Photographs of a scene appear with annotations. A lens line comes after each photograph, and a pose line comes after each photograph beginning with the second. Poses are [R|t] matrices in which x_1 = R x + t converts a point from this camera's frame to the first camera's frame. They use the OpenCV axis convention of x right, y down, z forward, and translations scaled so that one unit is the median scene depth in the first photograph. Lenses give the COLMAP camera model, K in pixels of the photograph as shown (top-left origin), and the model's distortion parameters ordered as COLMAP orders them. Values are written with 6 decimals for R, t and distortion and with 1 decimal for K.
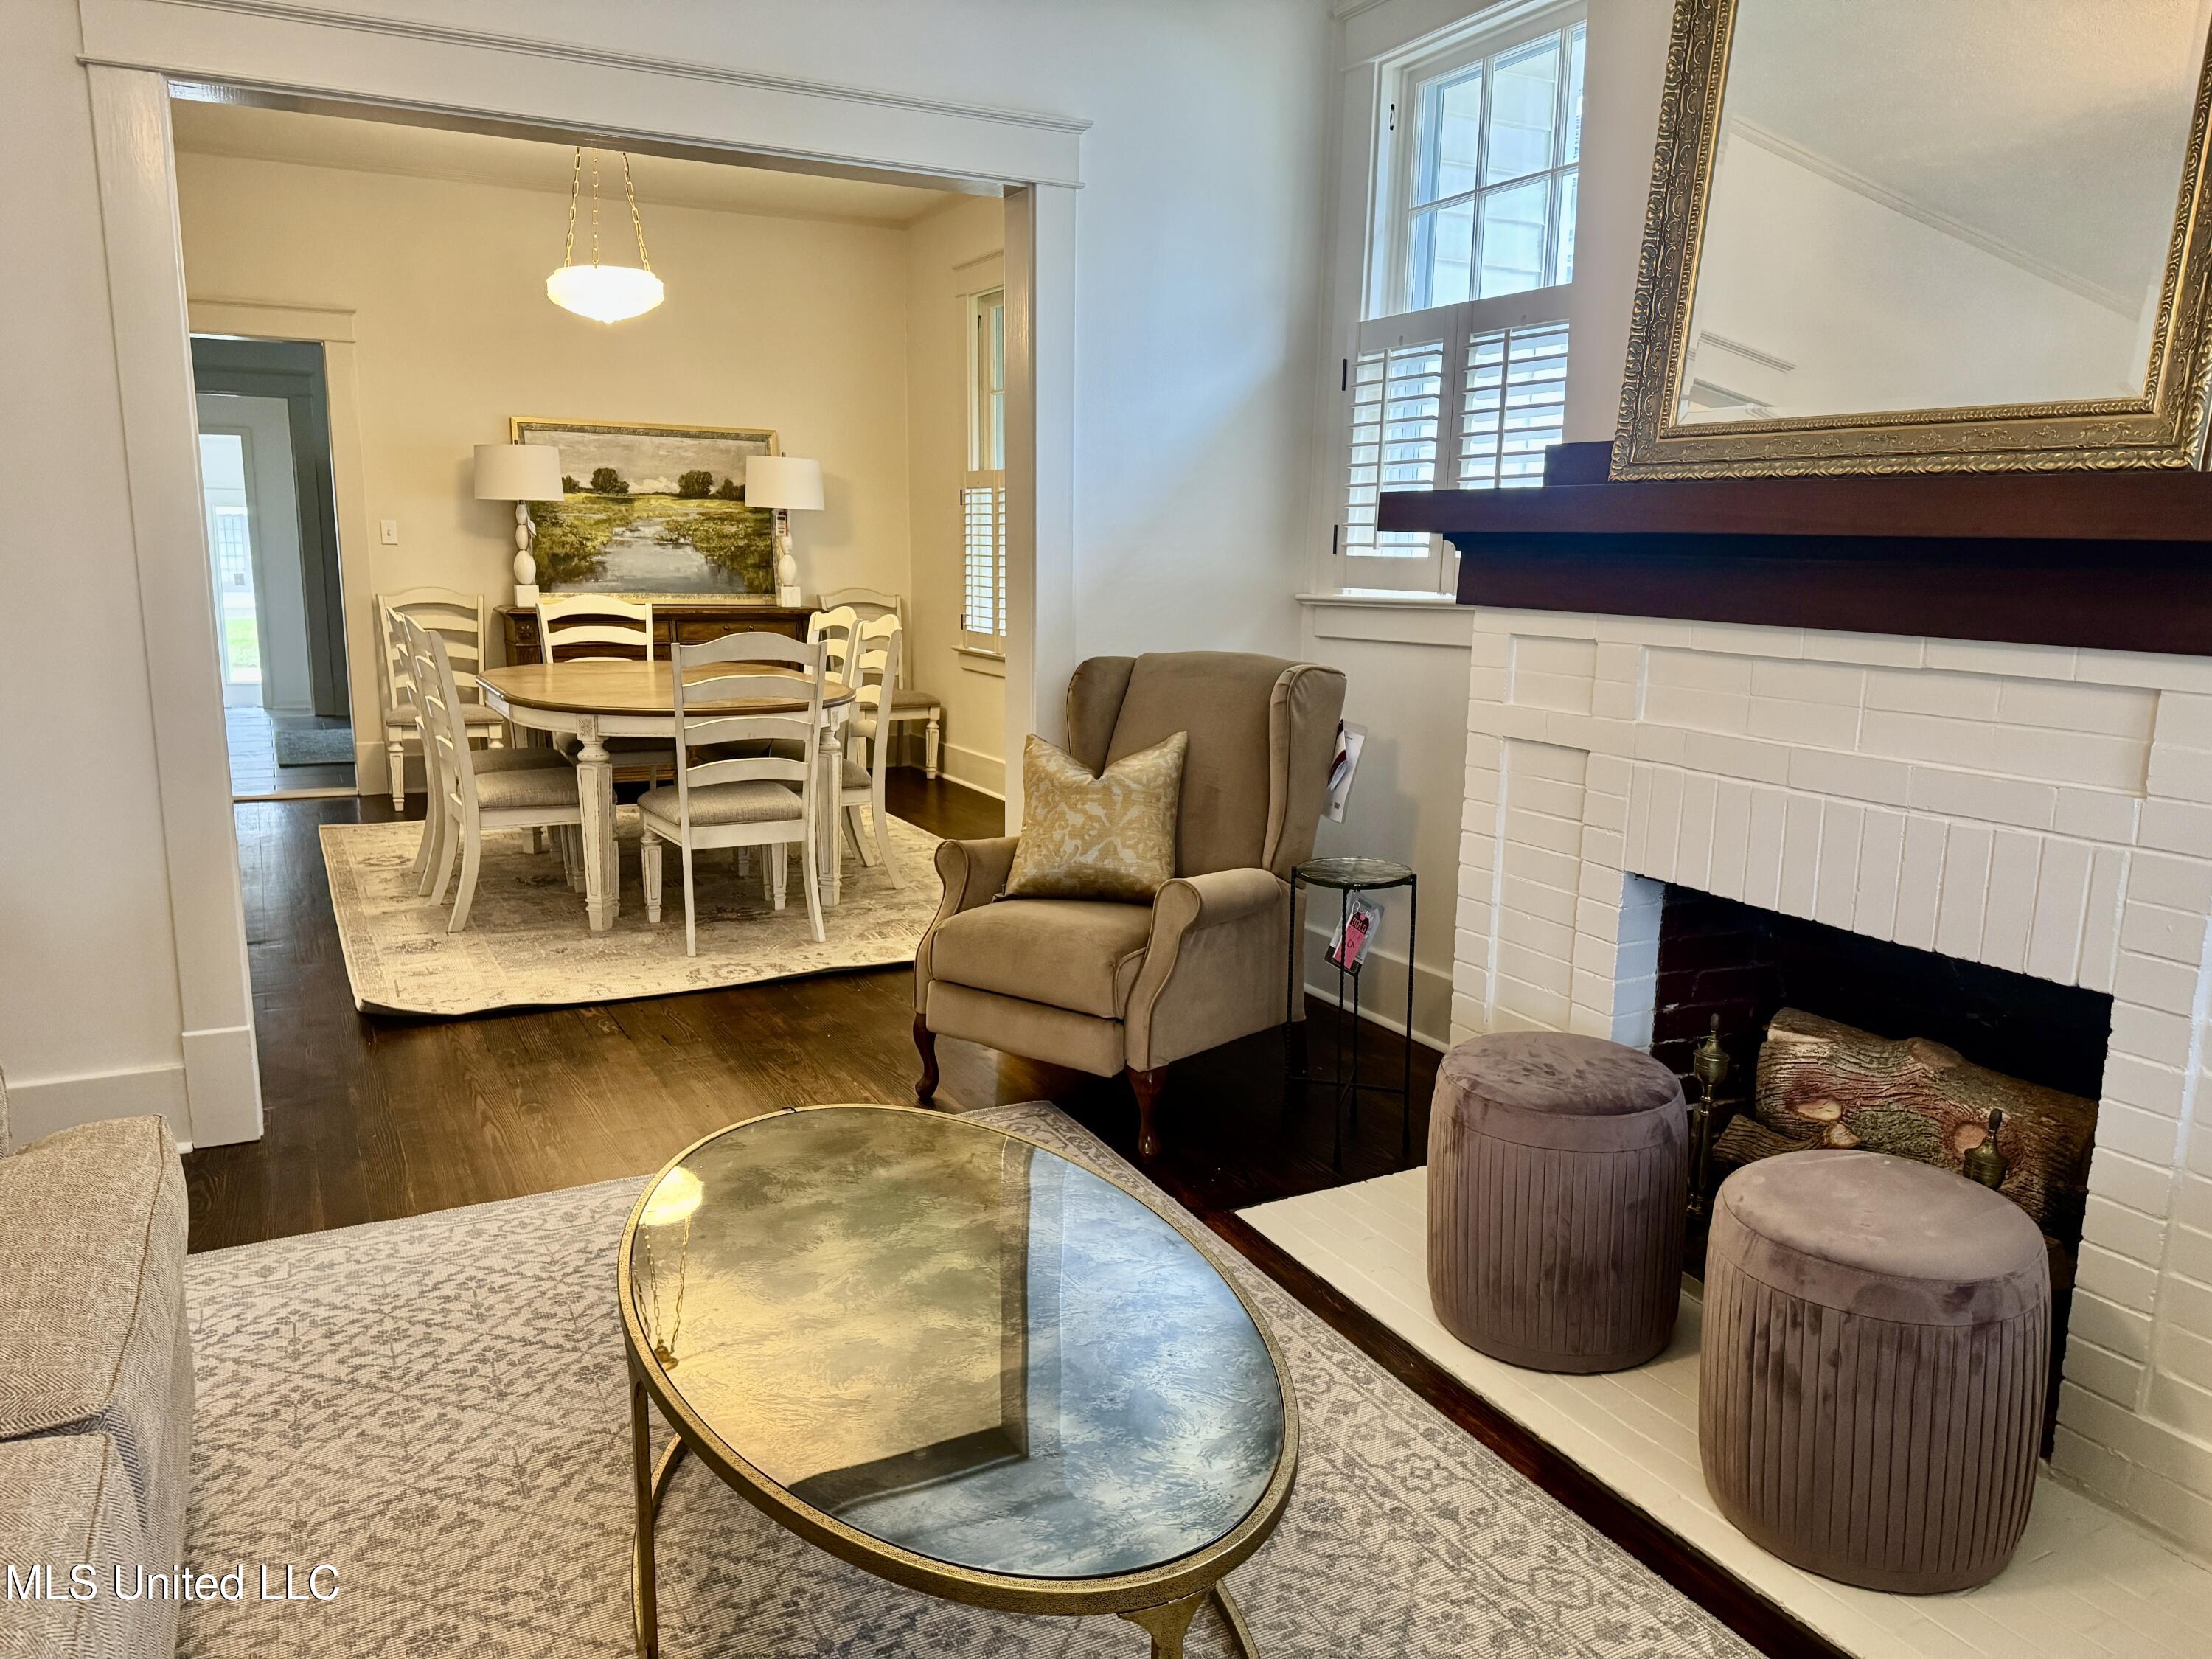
lens RADIAL K [[1567.9, 0, 1146.4], [0, 1567.9, 870.1], [0, 0, 1]] dist [0.079200, -0.119748]
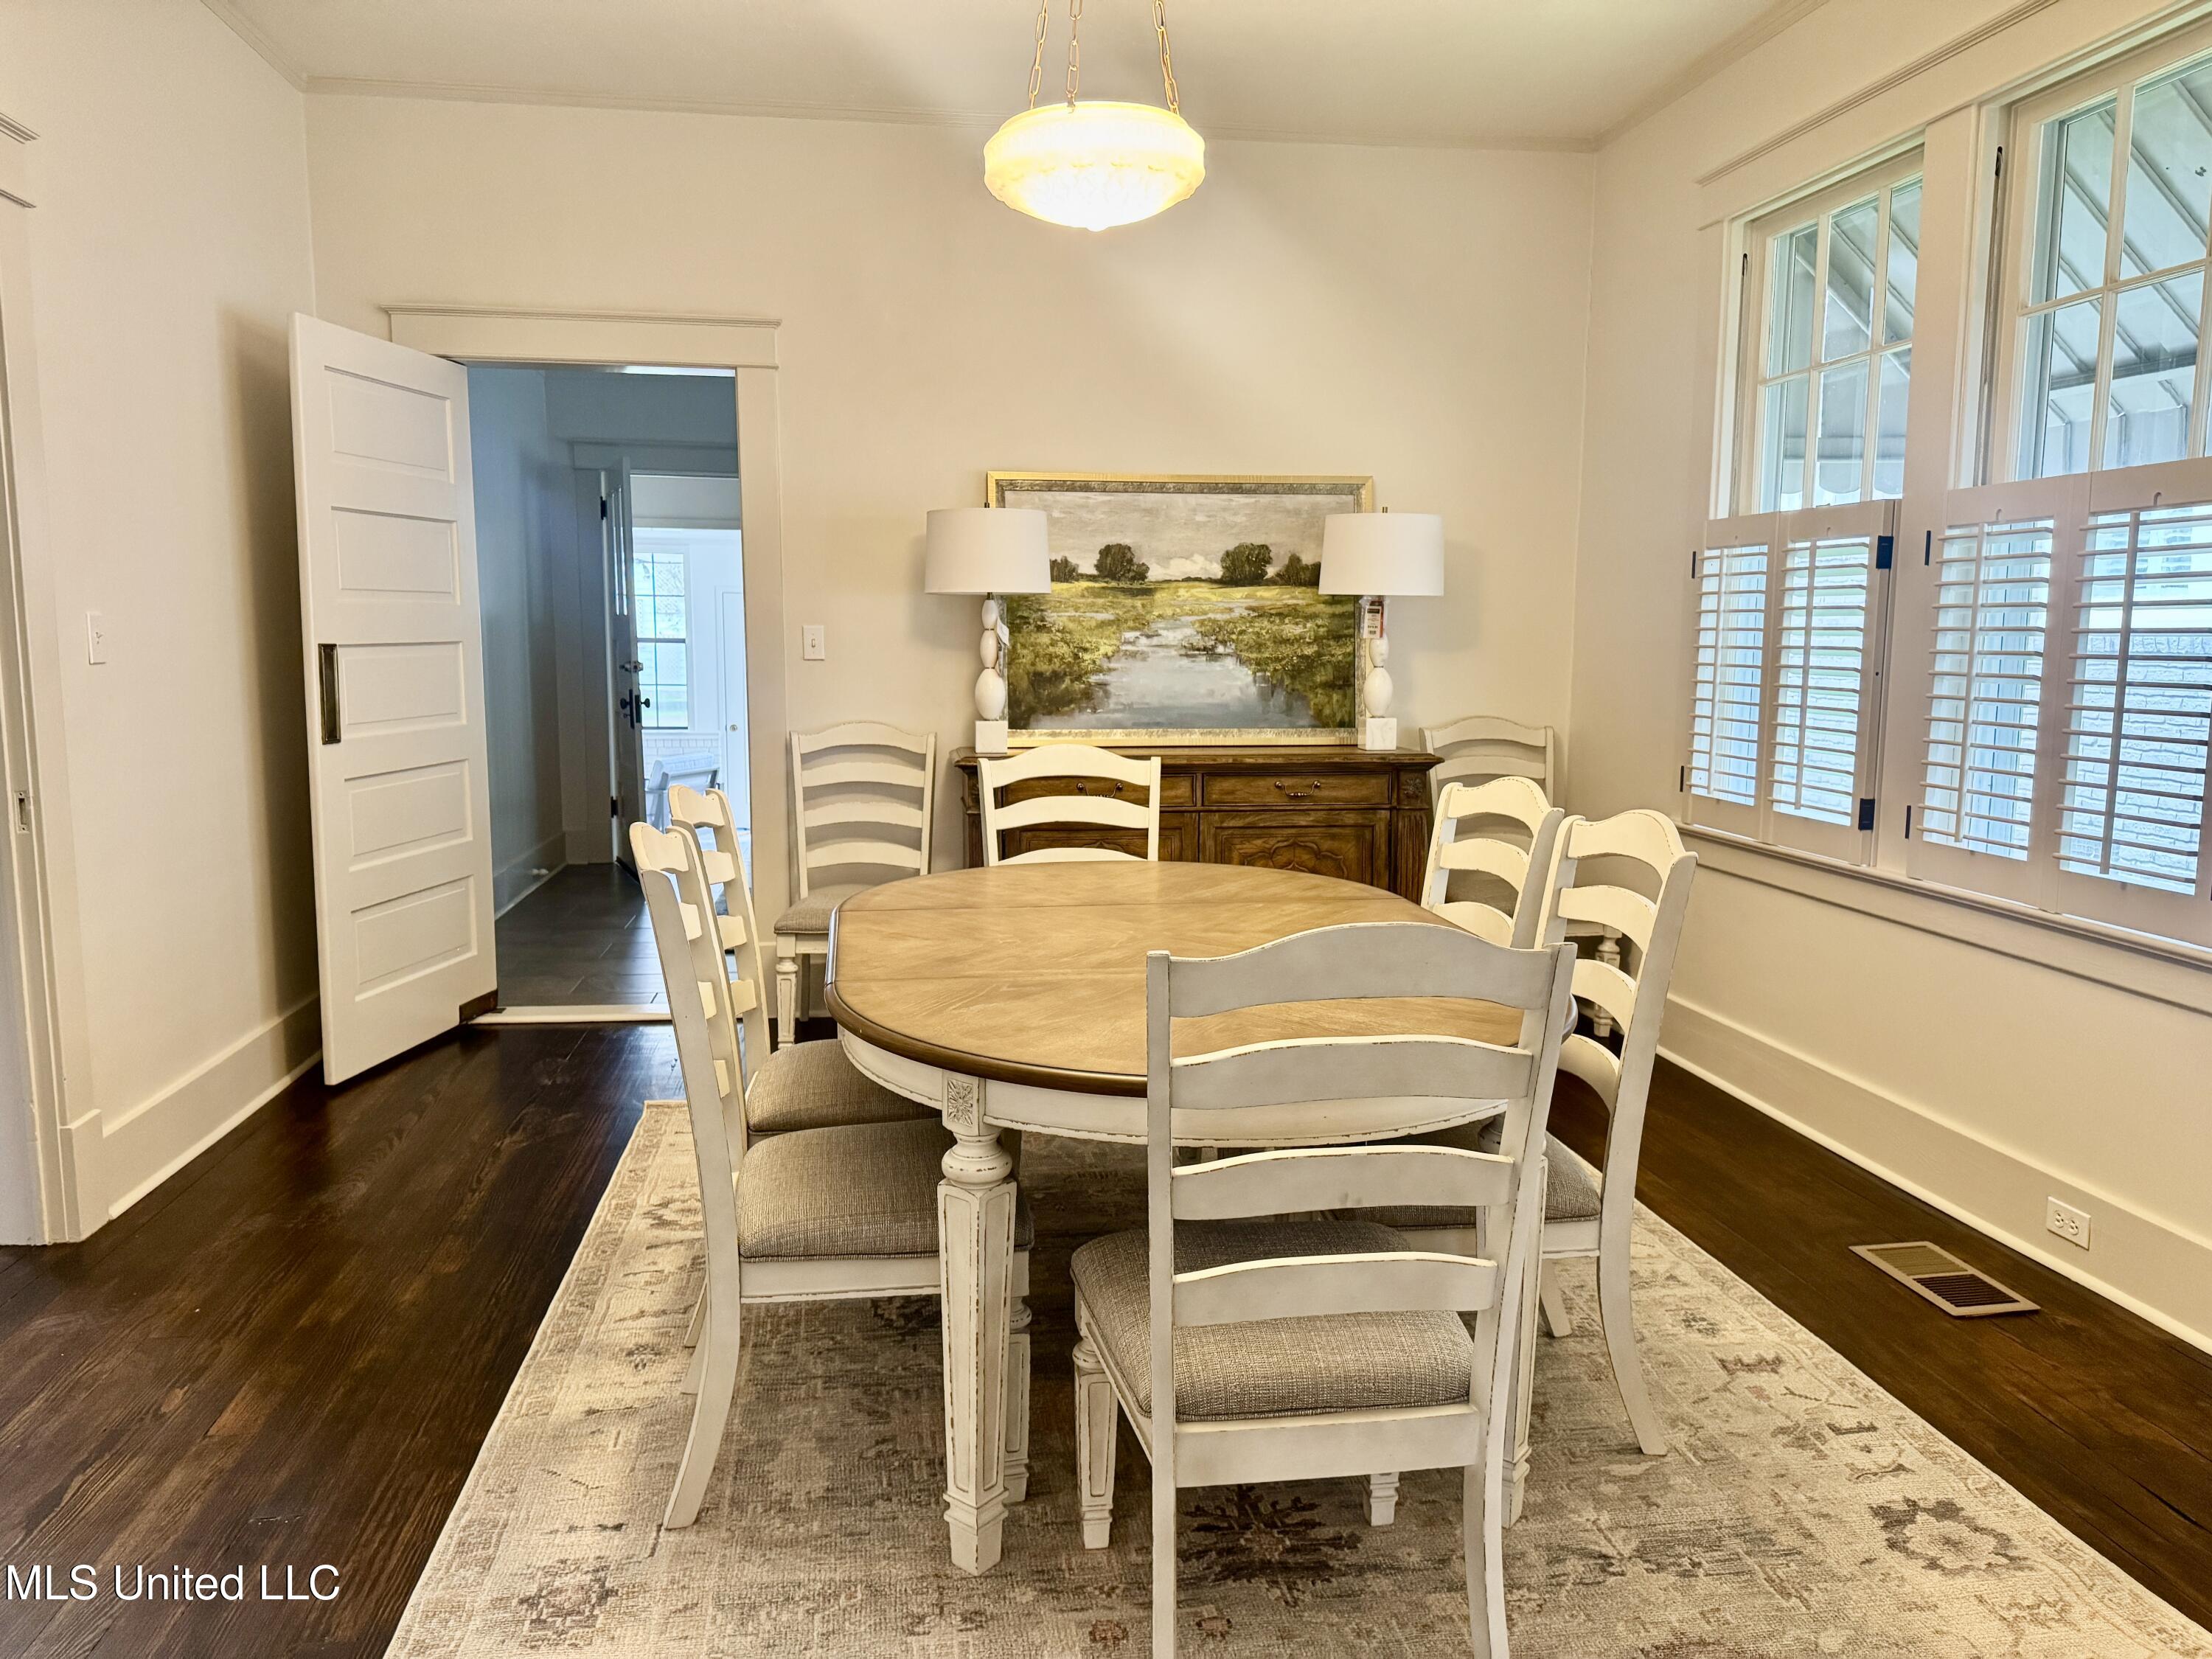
lens RADIAL K [[1546.5, 0, 1094.4], [0, 1546.5, 829.1], [0, 0, 1]] dist [0.091723, -0.117312]
pose [[0.932955, 0.030964, -0.358660, -0.112612], [-0.060708, 0.995558, -0.071966, -0.086815], [0.354838, 0.088915, 0.930690, 0.399689]]
